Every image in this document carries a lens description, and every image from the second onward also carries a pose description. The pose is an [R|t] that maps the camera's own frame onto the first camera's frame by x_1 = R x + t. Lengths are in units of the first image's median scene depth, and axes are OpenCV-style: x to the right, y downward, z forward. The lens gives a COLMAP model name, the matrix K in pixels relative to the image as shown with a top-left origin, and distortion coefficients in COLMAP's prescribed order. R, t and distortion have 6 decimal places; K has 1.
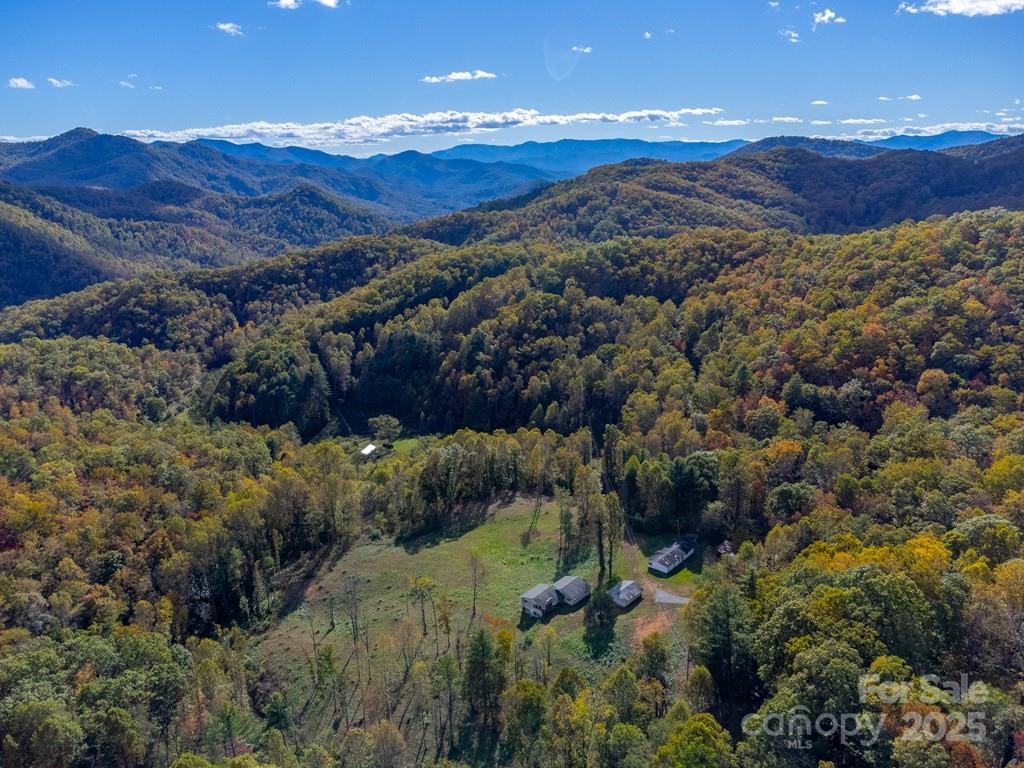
lens RADIAL K [[778.5, 0, 492.8], [0, 778.5, 348.3], [0, 0, 1]] dist [0.031898, -0.004581]
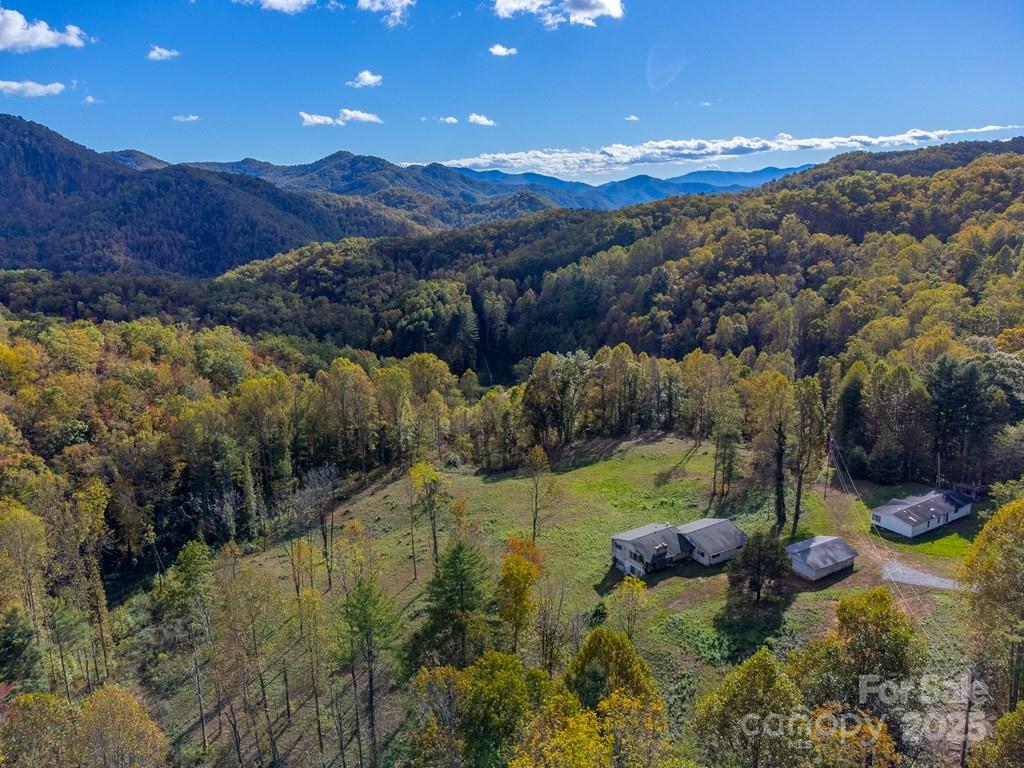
lens RADIAL K [[754.3, 0, 507.7], [0, 754.3, 370.6], [0, 0, 1]] dist [0.000062, 0.005816]
pose [[0.959899, 0.067046, -0.272212, 0.047452], [-0.073007, 0.997261, -0.011818, 0.100027], [0.270675, 0.031217, 0.962165, 0.221630]]
